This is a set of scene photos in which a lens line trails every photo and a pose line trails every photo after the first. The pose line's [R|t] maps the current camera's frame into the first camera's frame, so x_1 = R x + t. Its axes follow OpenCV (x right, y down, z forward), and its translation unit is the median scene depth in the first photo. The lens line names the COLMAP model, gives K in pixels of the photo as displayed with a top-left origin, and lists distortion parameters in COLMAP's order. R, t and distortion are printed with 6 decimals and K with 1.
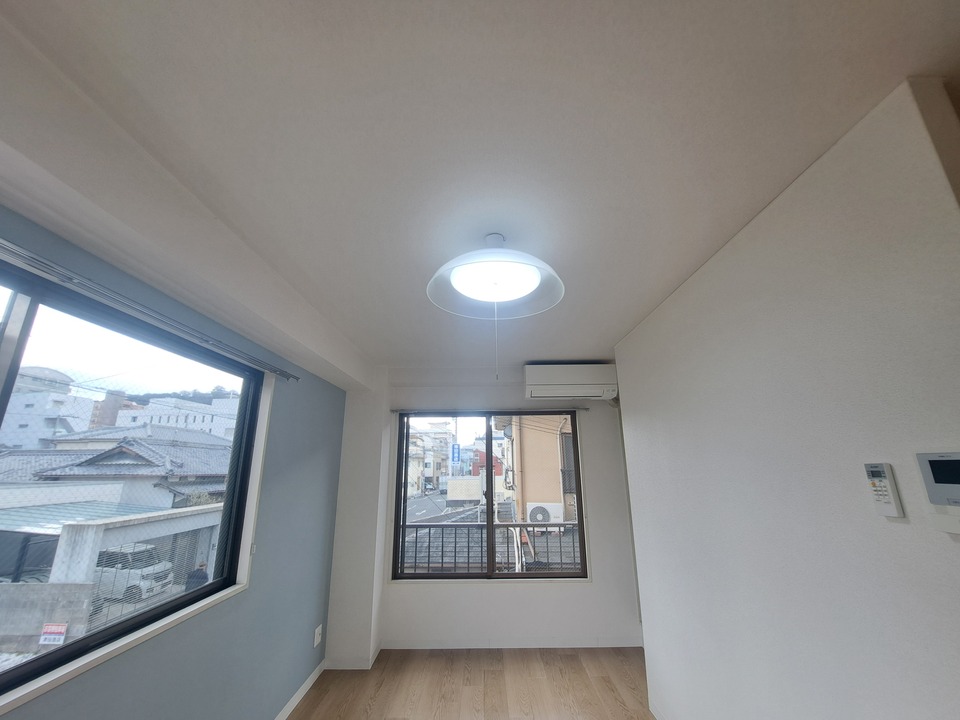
lens RADIAL K [[375.5, 0, 479.7], [0, 375.5, 363.1], [0, 0, 1]] dist [-0.011843, 0.000835]
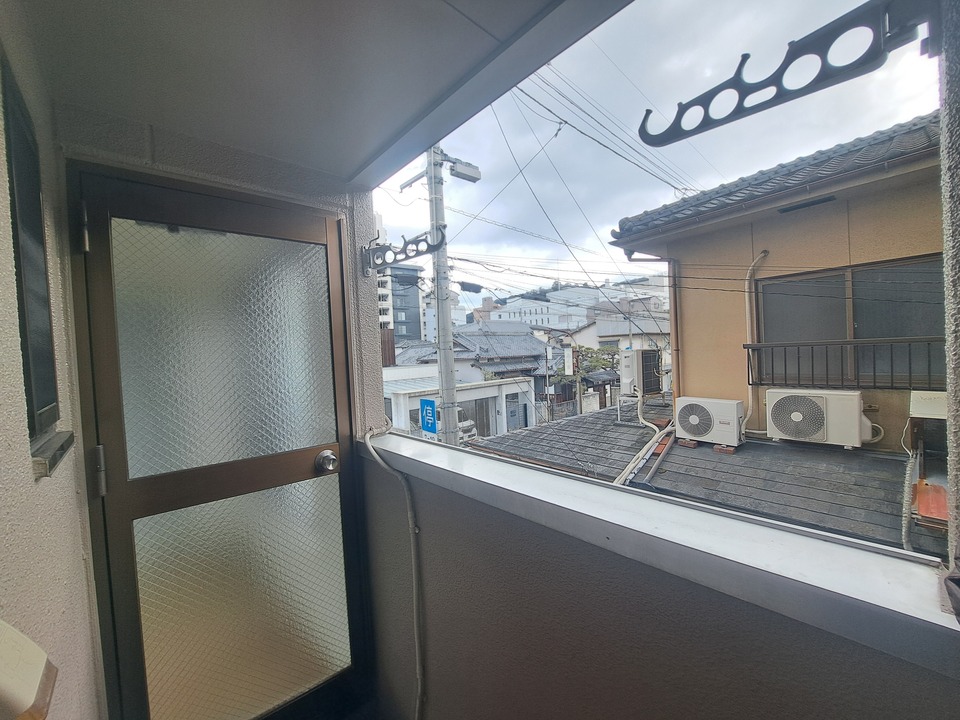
lens RADIAL K [[375.5, 0, 479.8], [0, 375.5, 356.6], [0, 0, 1]] dist [-0.011843, 0.000835]
pose [[0.683657, -0.015973, -0.729628, 0.123120], [0.232569, 0.952406, 0.197066, 0.035704], [0.691755, -0.304415, 0.654834, 0.134200]]
